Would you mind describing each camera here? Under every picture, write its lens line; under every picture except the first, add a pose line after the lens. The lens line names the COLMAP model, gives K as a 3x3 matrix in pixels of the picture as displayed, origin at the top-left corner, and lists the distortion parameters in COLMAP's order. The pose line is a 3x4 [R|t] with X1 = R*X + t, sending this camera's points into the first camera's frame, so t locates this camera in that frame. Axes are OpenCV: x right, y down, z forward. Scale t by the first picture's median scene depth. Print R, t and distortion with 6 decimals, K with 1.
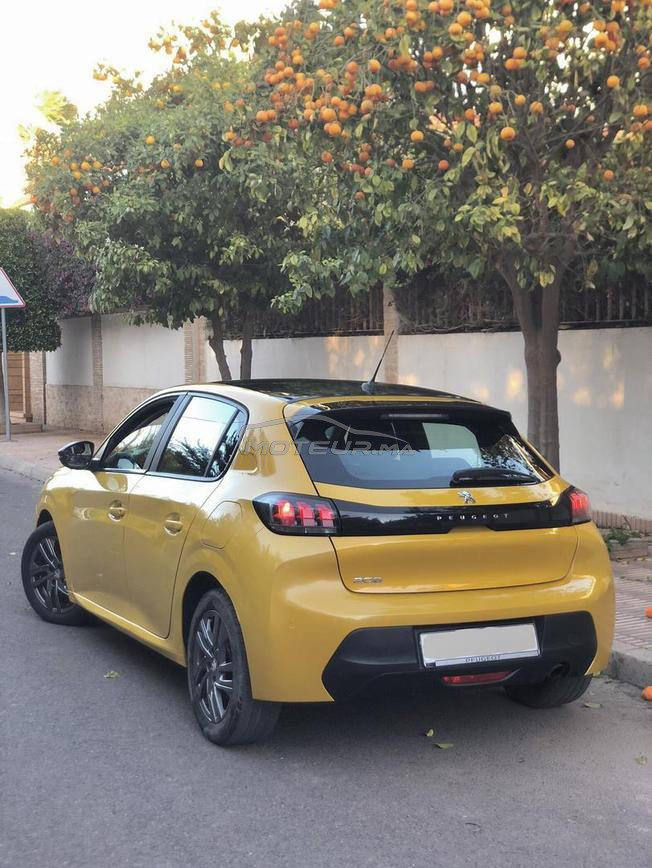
lens RADIAL K [[1310.4, 0, 326.4], [0, 1310.4, 434.0], [0, 0, 1]] dist [-0.022997, 0.000000]
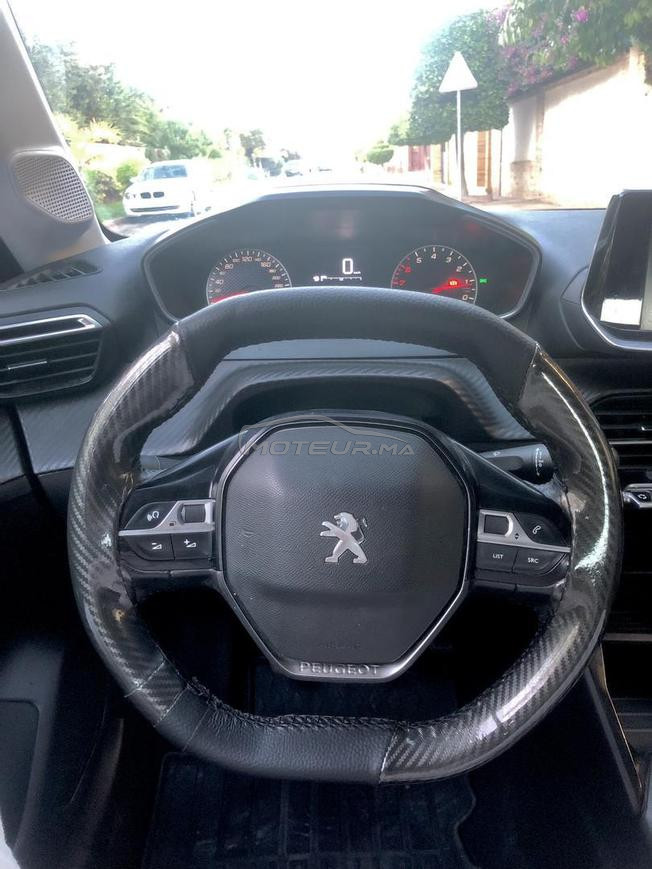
lens RADIAL K [[709.2, 0, 330.6], [0, 709.2, 432.0], [0, 0, 1]] dist [0.013000, 0.004241]
pose [[0.887720, 0.132160, -0.441006, -0.039796], [0.006615, 0.954150, 0.299255, 0.007122], [0.460336, -0.268572, 0.846144, 0.491123]]
